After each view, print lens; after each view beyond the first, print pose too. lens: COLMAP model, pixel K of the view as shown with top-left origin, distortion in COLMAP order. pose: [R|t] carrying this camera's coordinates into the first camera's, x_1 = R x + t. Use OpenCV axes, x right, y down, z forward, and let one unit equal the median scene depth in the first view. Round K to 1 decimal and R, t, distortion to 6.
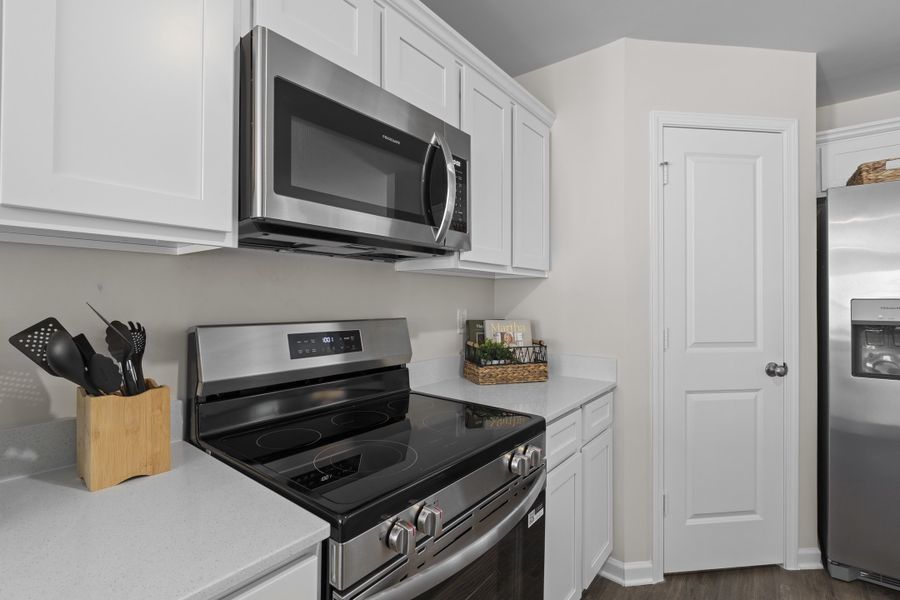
lens RADIAL K [[420.1, 0, 447.5], [0, 420.1, 296.1], [0, 0, 1]] dist [-0.003554, -0.000009]
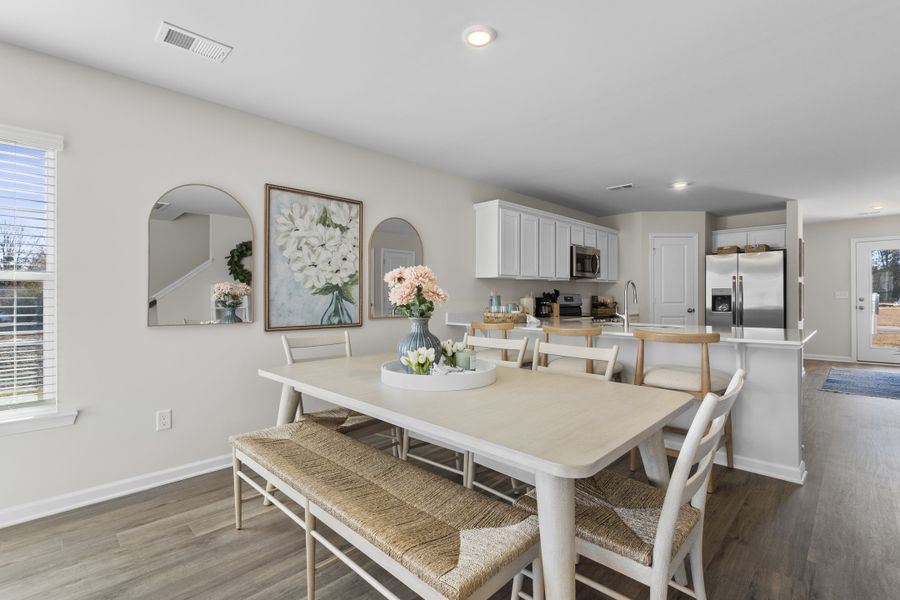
lens RADIAL K [[420.1, 0, 450.5], [0, 420.1, 297.6], [0, 0, 1]] dist [-0.003554, -0.000009]
pose [[0.993568, -0.002013, -0.113216, -0.739249], [0.003919, 0.999854, 0.016617, 0.014997], [0.113166, -0.016954, 0.993431, -2.586163]]
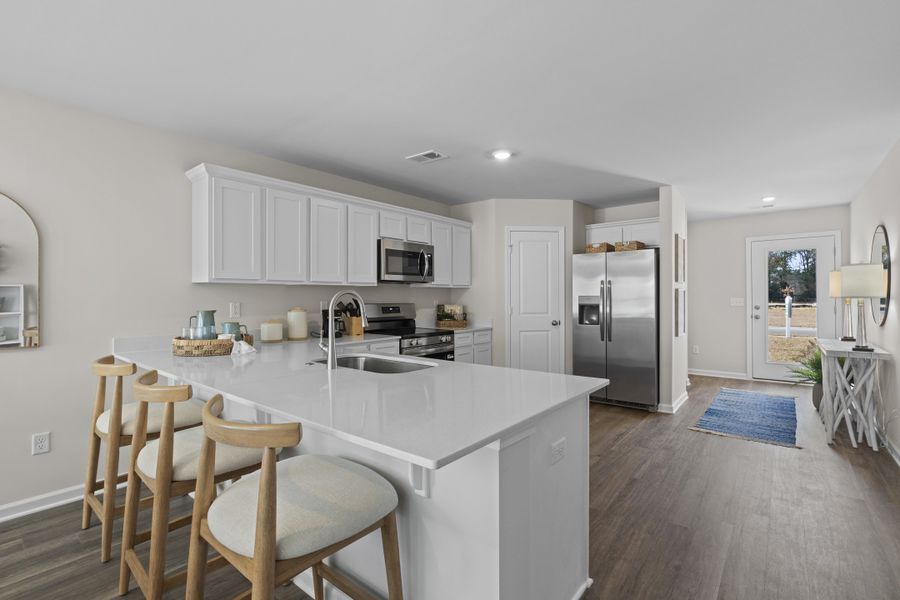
lens RADIAL K [[420.1, 0, 449.9], [0, 420.1, 296.6], [0, 0, 1]] dist [-0.003554, -0.000009]
pose [[0.999883, -0.004421, -0.014675, 0.173088], [0.004584, 0.999928, 0.011051, -0.022005], [0.014625, -0.011117, 0.999831, -1.718810]]
